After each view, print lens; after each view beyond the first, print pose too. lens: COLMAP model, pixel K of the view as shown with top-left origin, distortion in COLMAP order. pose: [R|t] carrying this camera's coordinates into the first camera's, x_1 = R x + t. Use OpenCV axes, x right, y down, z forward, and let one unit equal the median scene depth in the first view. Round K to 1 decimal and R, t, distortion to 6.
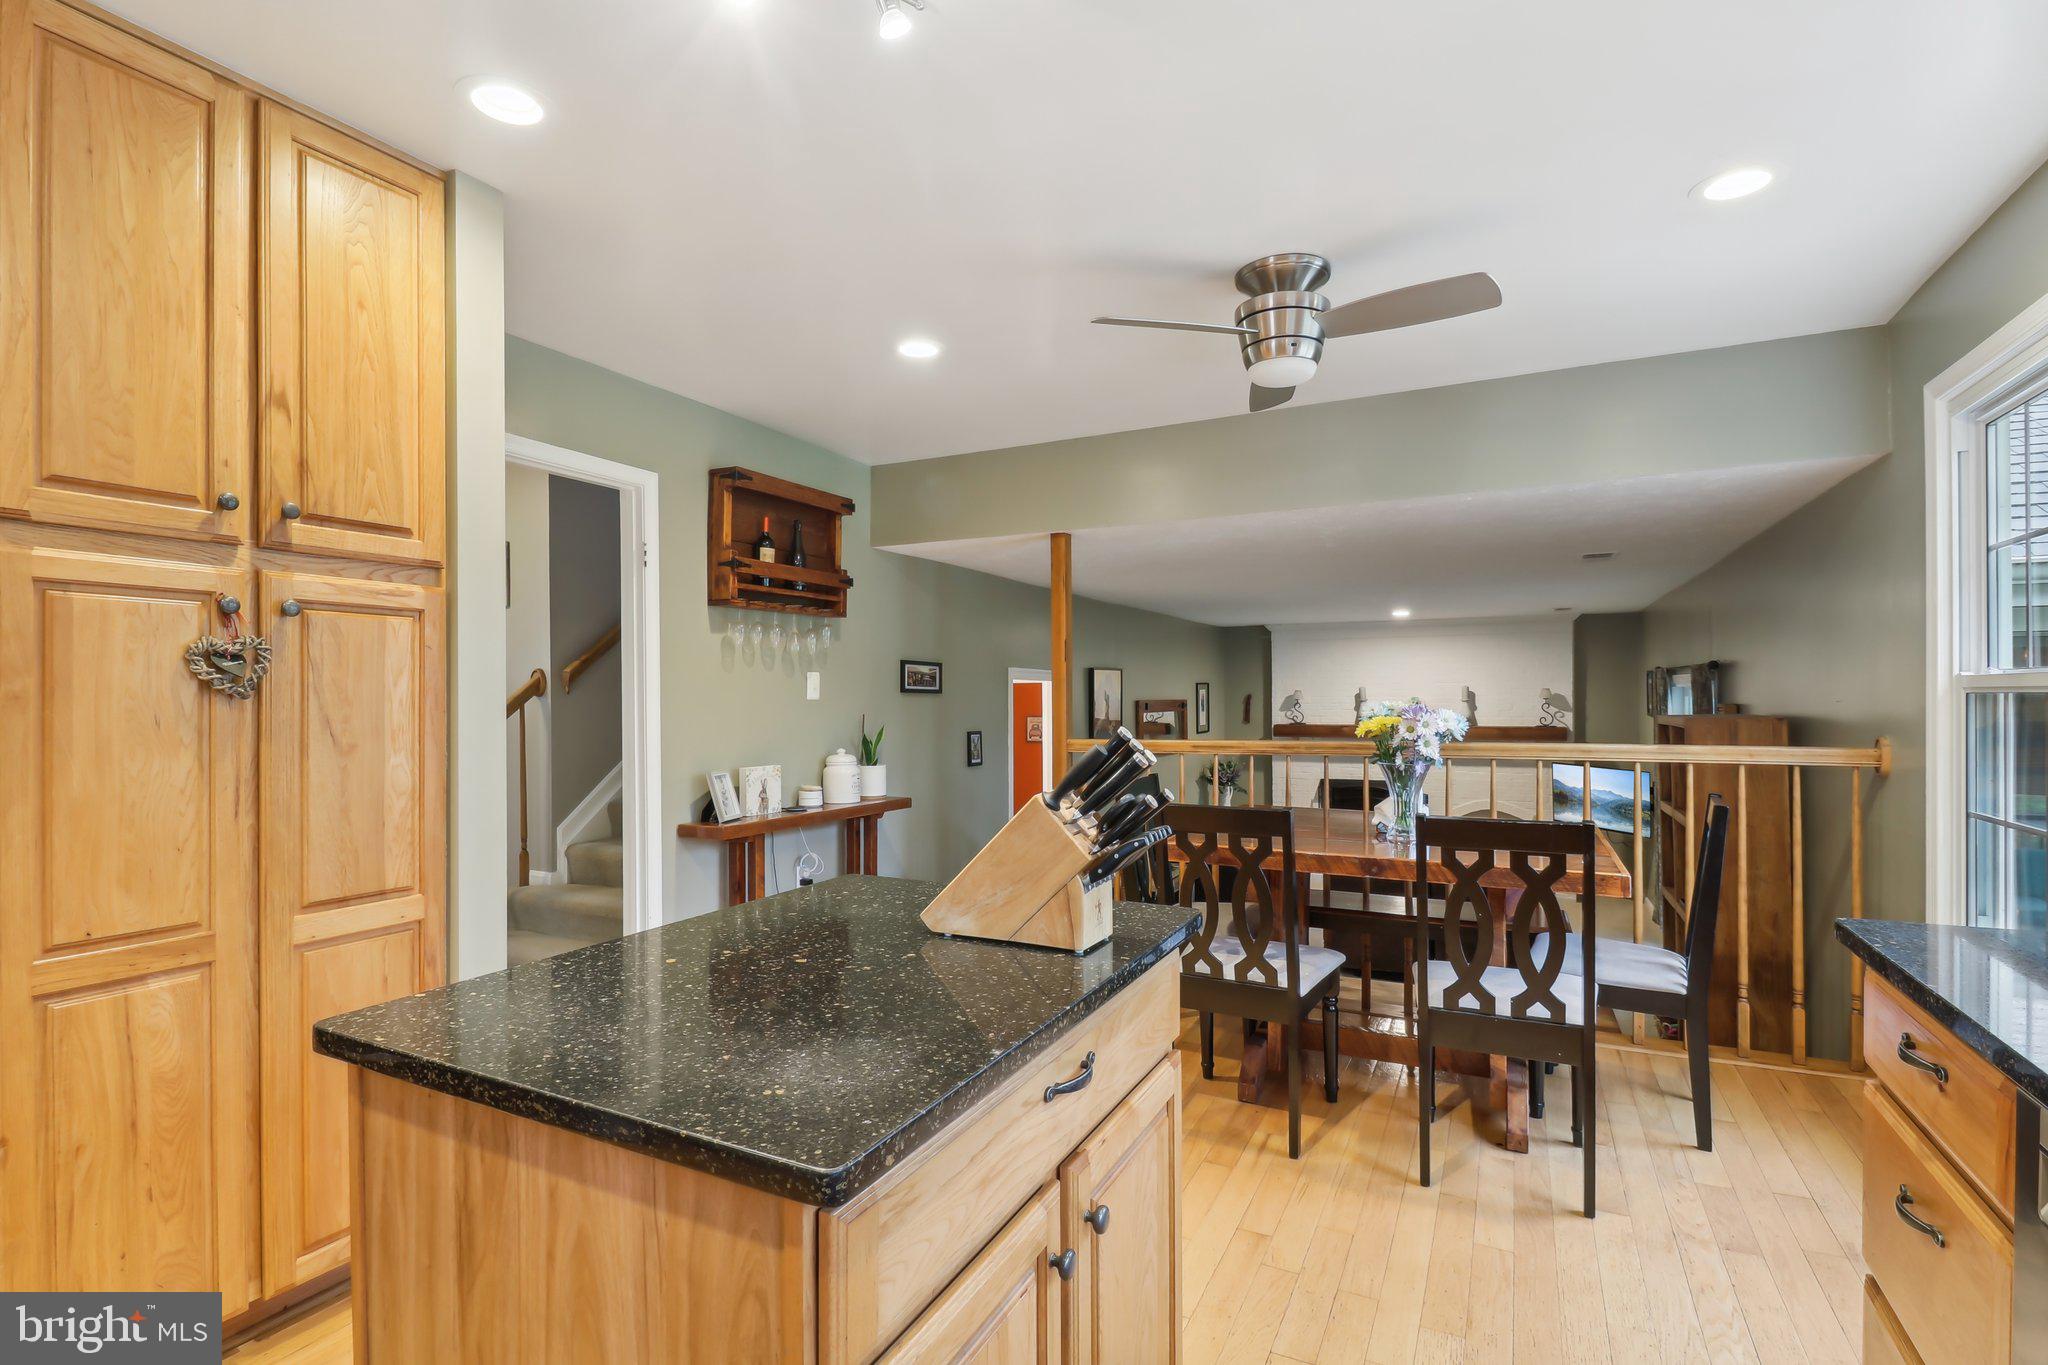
lens RADIAL K [[972.9, 0, 1012.2], [0, 972.9, 705.8], [0, 0, 1]] dist [-0.006129, -0.000672]
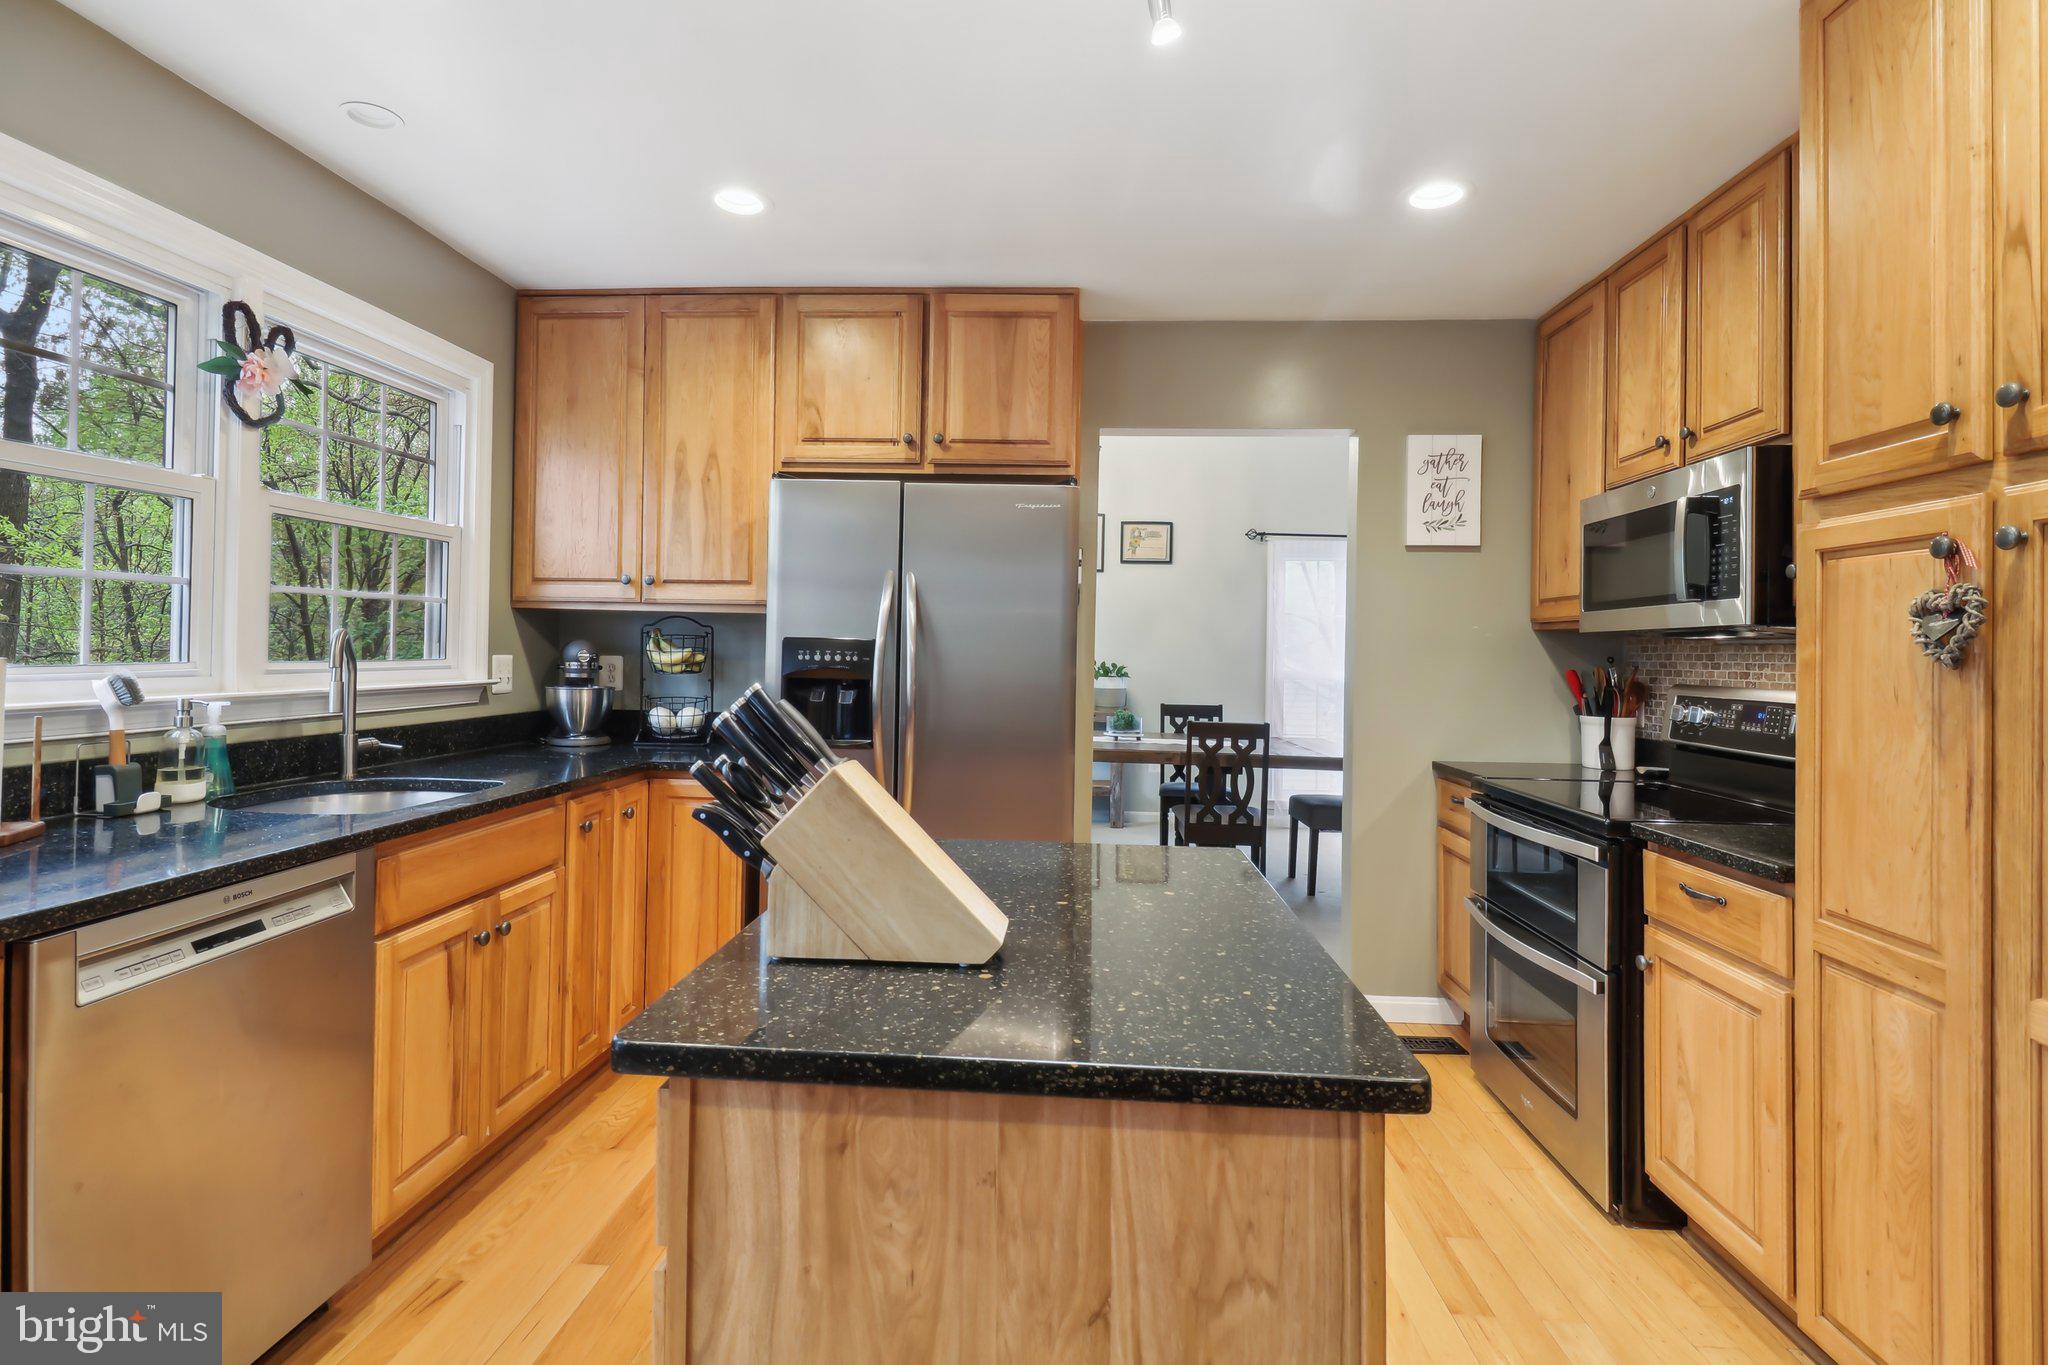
lens RADIAL K [[958.3, 0, 1017.7], [0, 958.3, 651.8], [0, 0, 1]] dist [0.001053, -0.009844]
pose [[-0.918302, -0.015263, -0.395586, 0.156006], [-0.020271, 0.999759, 0.008484, -0.011227], [0.395361, 0.015810, -0.918390, 1.325120]]
